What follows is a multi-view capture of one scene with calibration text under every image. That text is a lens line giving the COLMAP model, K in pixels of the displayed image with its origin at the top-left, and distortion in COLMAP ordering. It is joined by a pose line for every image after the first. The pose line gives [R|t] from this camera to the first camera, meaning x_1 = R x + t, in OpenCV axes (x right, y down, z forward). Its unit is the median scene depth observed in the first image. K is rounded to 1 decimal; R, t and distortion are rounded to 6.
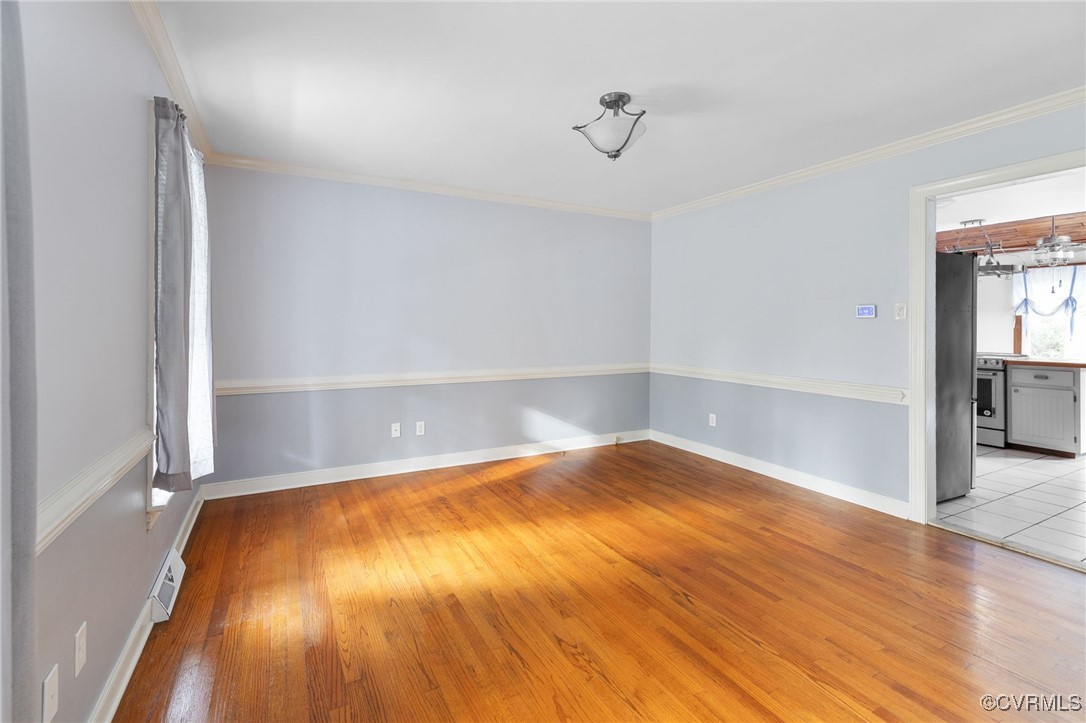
lens RADIAL K [[475.3, 0, 538.9], [0, 475.3, 327.0], [0, 0, 1]] dist [0.002127, 0.000368]
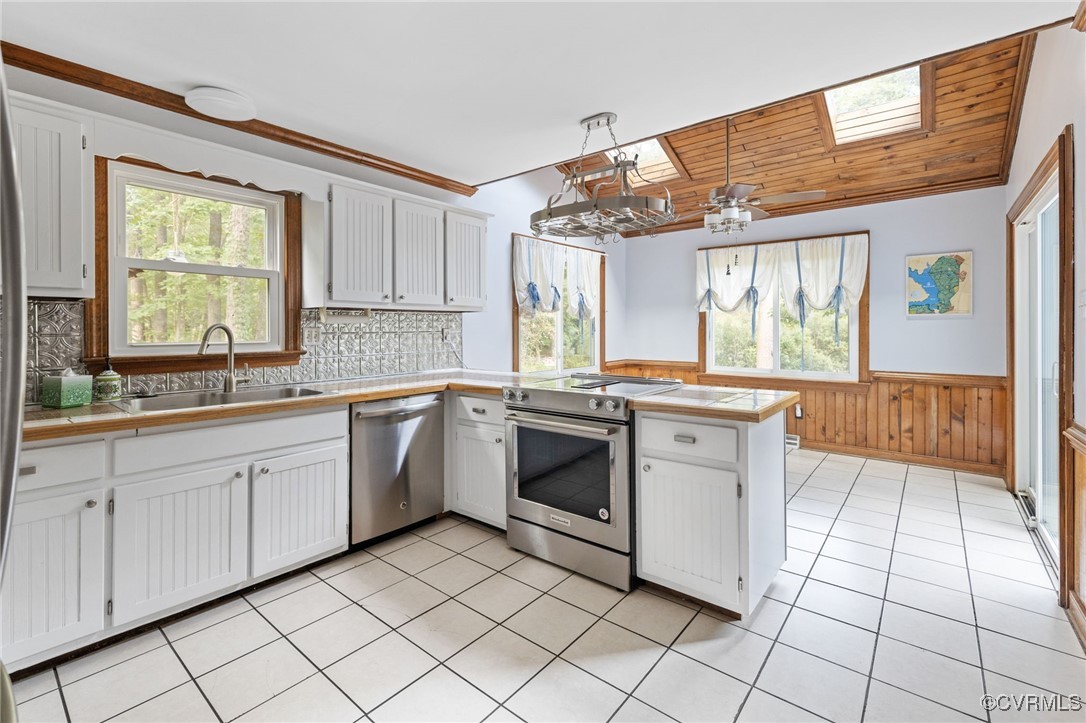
lens RADIAL K [[475.3, 0, 538.9], [0, 475.3, 327.0], [0, 0, 1]] dist [0.002127, 0.000368]
pose [[0.923002, -0.002180, 0.384788, 0.716182], [0.003513, 0.999990, -0.002761, 0.001134], [-0.384779, 0.003900, 0.923001, 0.607700]]
